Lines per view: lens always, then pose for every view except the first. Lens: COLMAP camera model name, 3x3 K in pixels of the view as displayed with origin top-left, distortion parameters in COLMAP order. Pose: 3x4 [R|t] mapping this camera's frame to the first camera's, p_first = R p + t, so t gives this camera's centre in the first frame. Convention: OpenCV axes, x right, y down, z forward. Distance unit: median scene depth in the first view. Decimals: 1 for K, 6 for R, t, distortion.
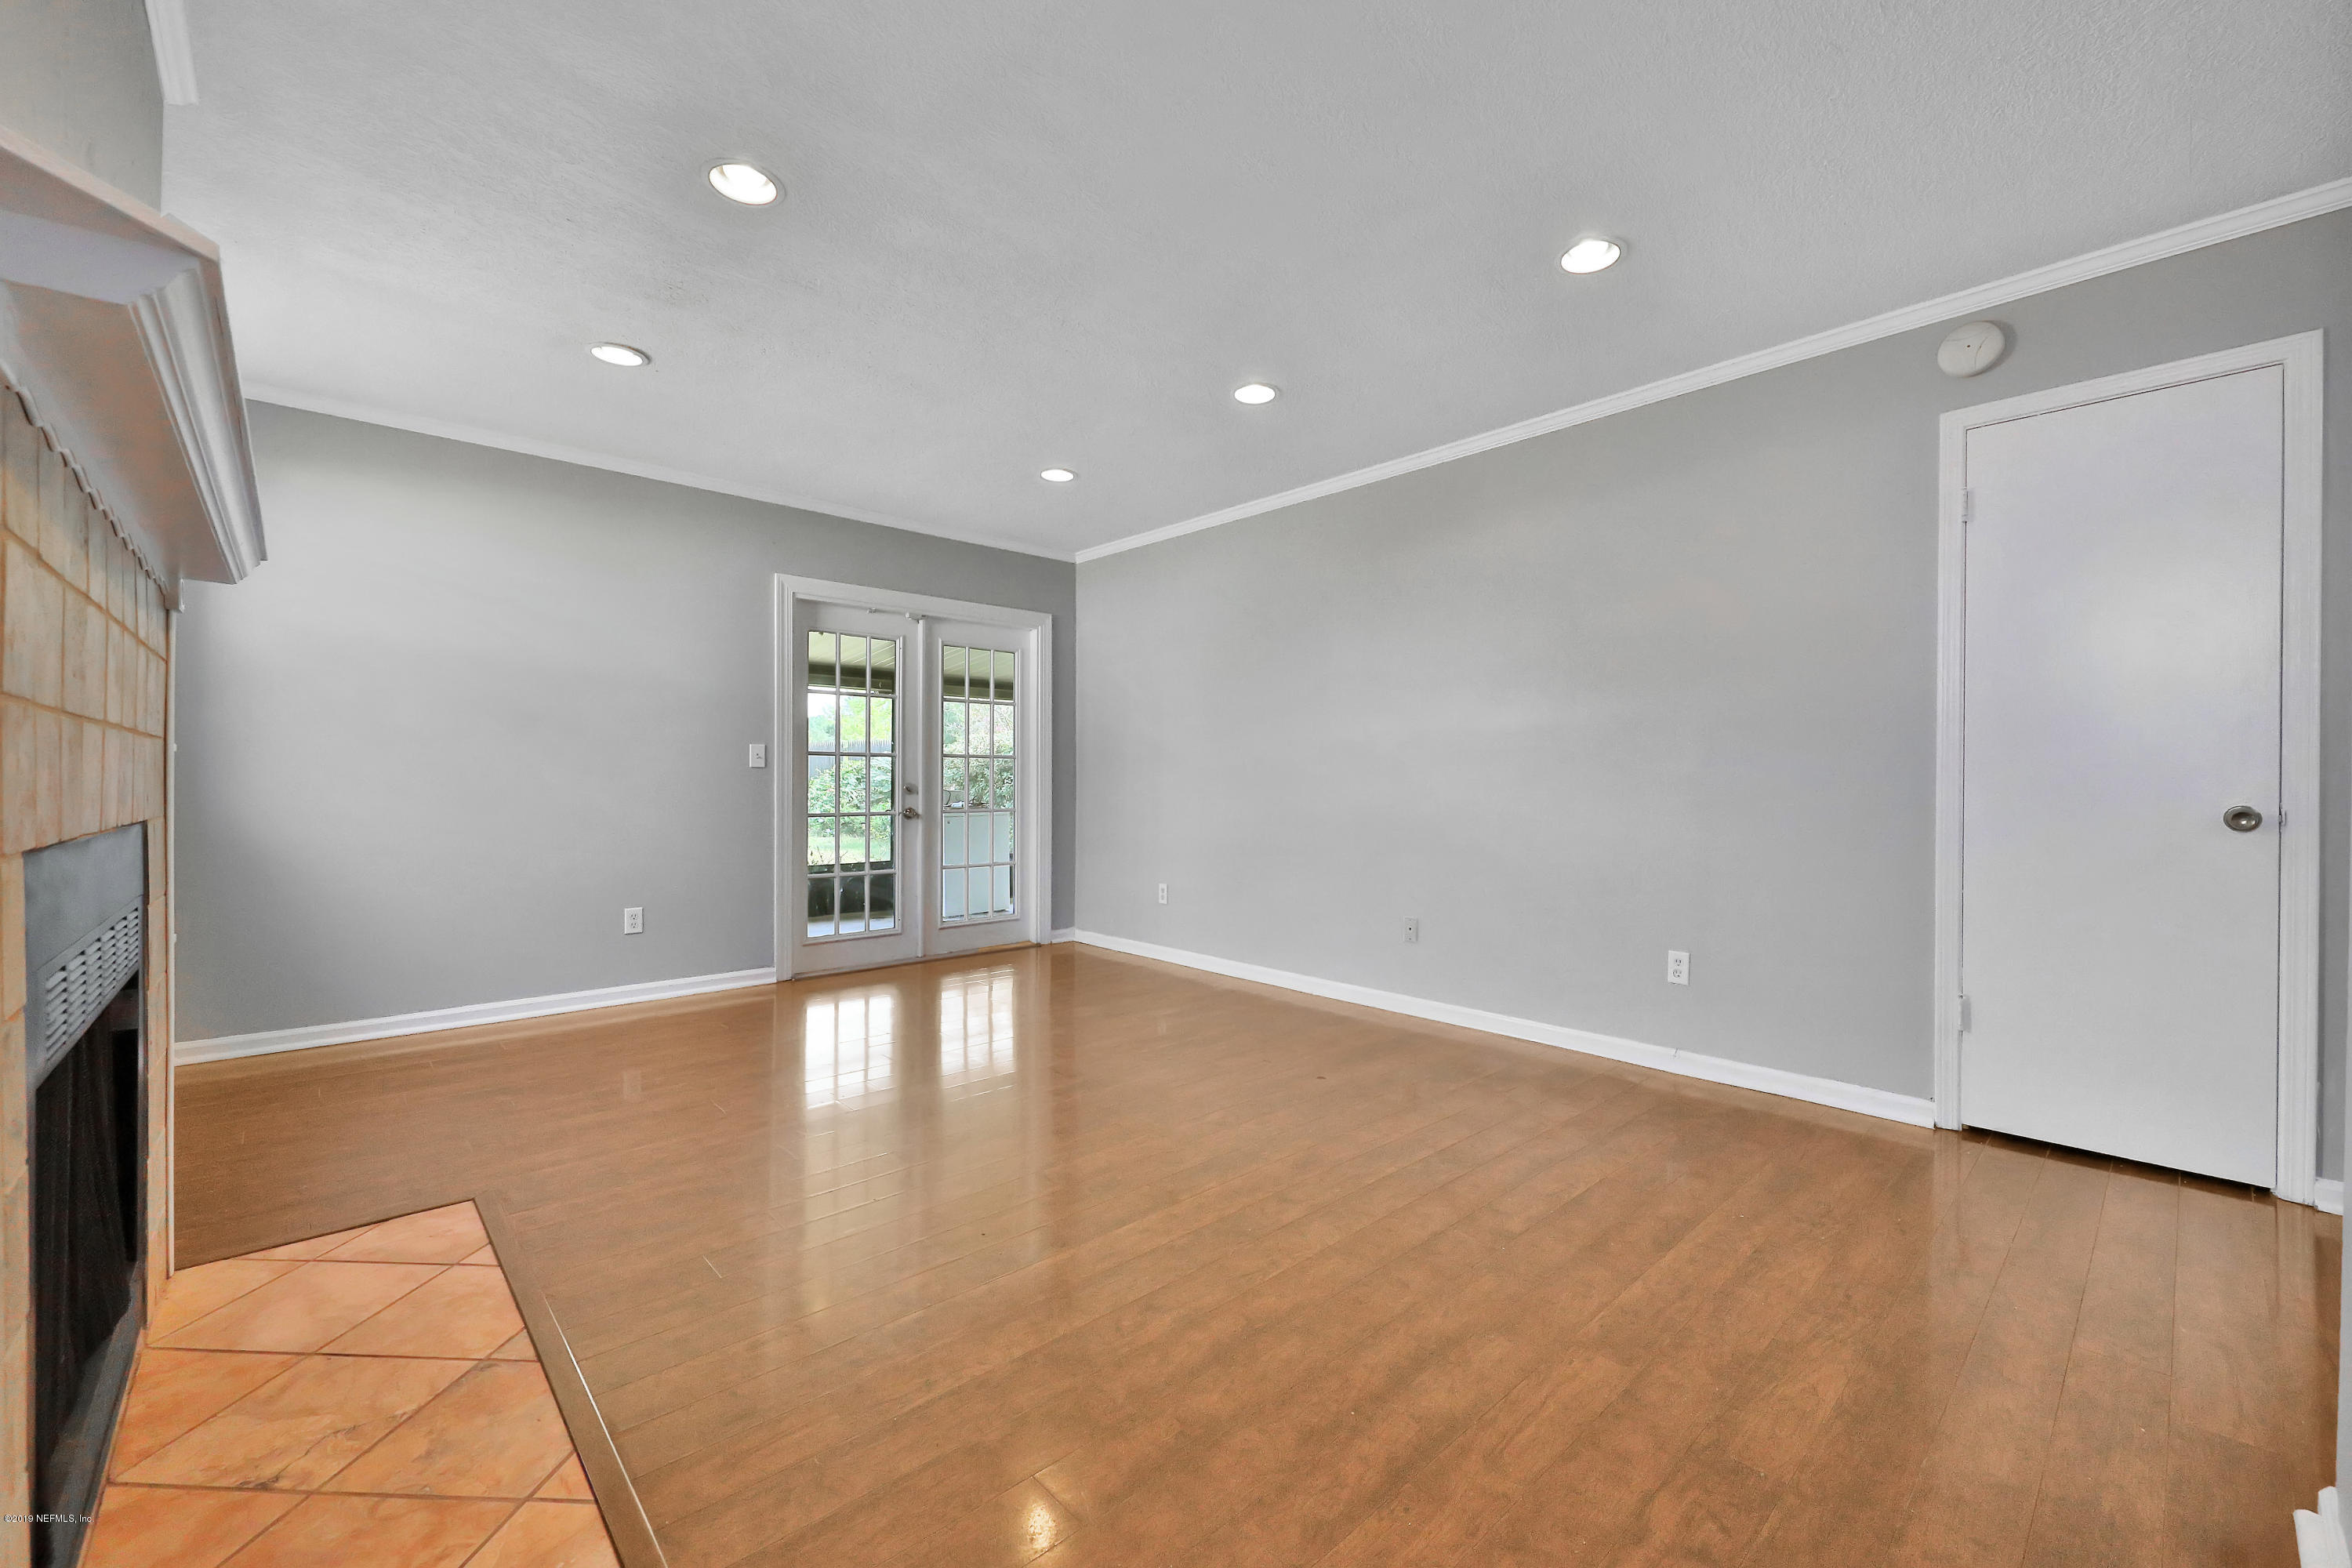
lens RADIAL K [[913.9, 0, 1176.0], [0, 913.9, 784.0], [0, 0, 1]] dist [-0.000514, -0.000125]
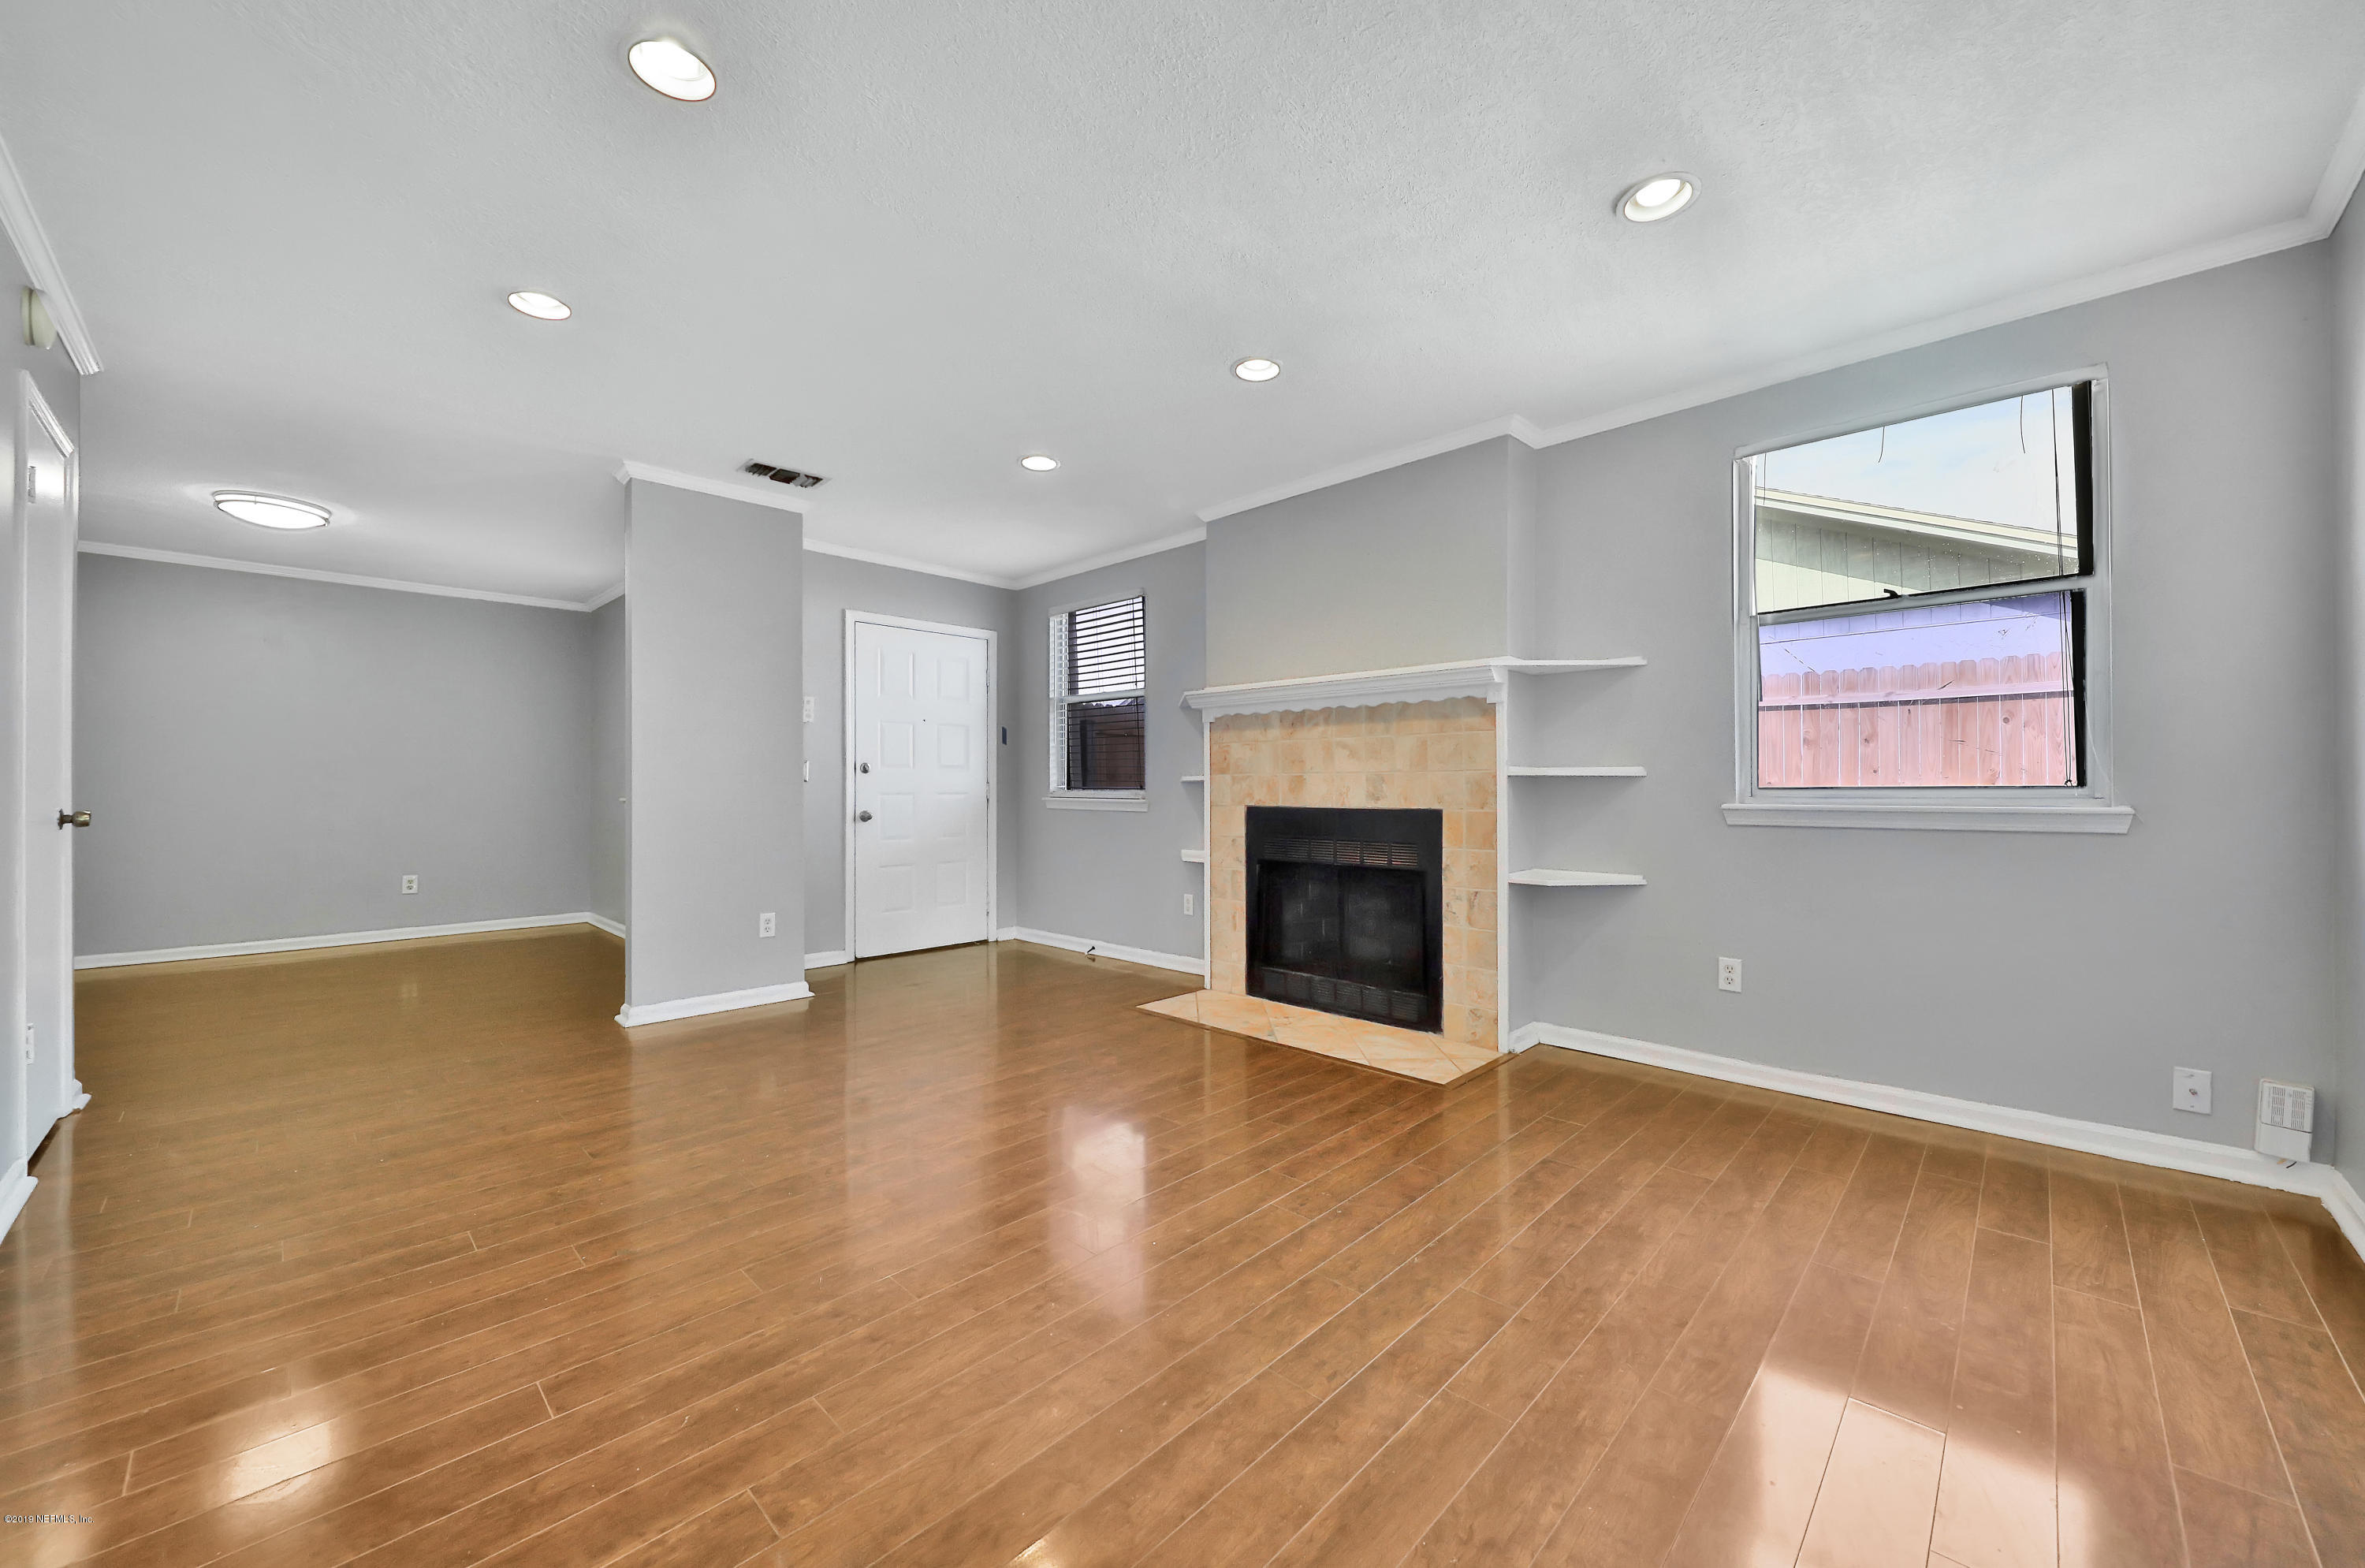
lens RADIAL K [[918.9, 0, 1182.5], [0, 918.9, 784.0], [0, 0, 1]] dist [-0.000514, -0.000125]
pose [[-0.998406, -0.004232, -0.056280, -0.330803], [-0.004470, 0.999982, 0.004103, -0.028821], [0.056261, 0.004348, -0.998407, 2.925502]]
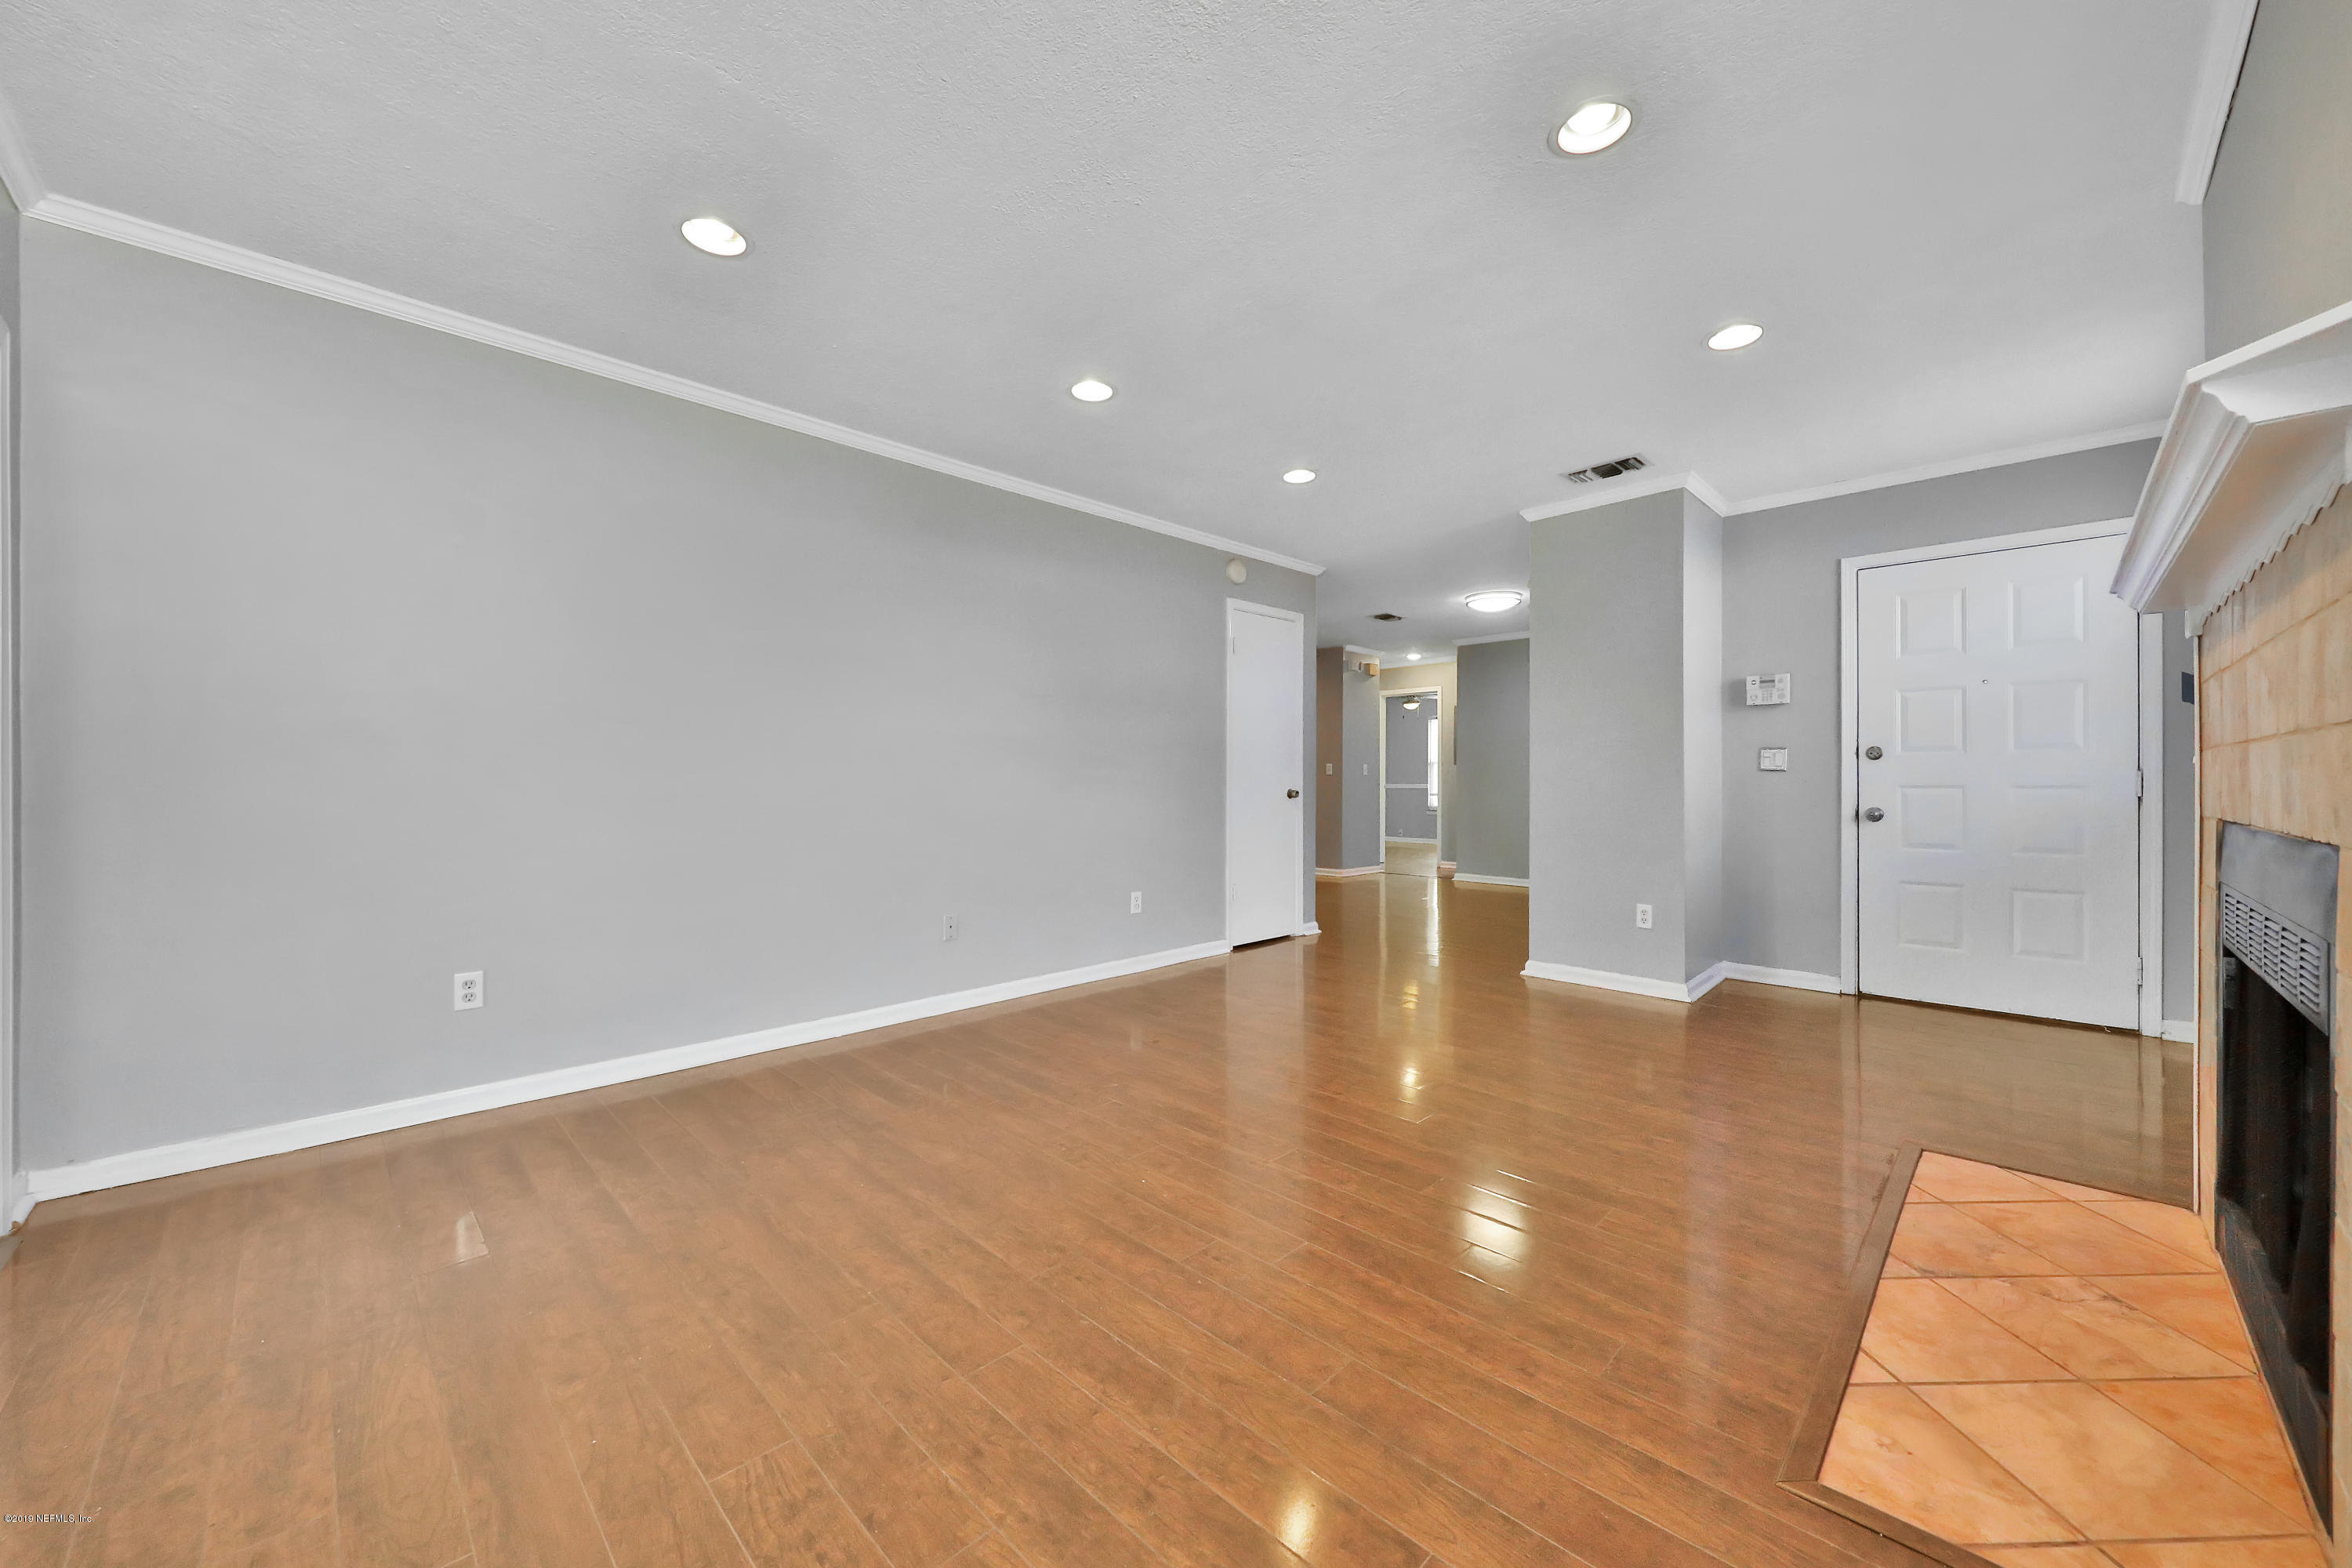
lens RADIAL K [[865.5, 0, 1176.0], [0, 865.5, 784.0], [0, 0, 1]] dist [-0.004960, -0.000136]
pose [[-0.022318, -0.010668, 0.999694, -1.602719], [0.007230, 0.999915, 0.010831, -0.023255], [-0.999725, 0.007469, -0.022239, 1.733269]]
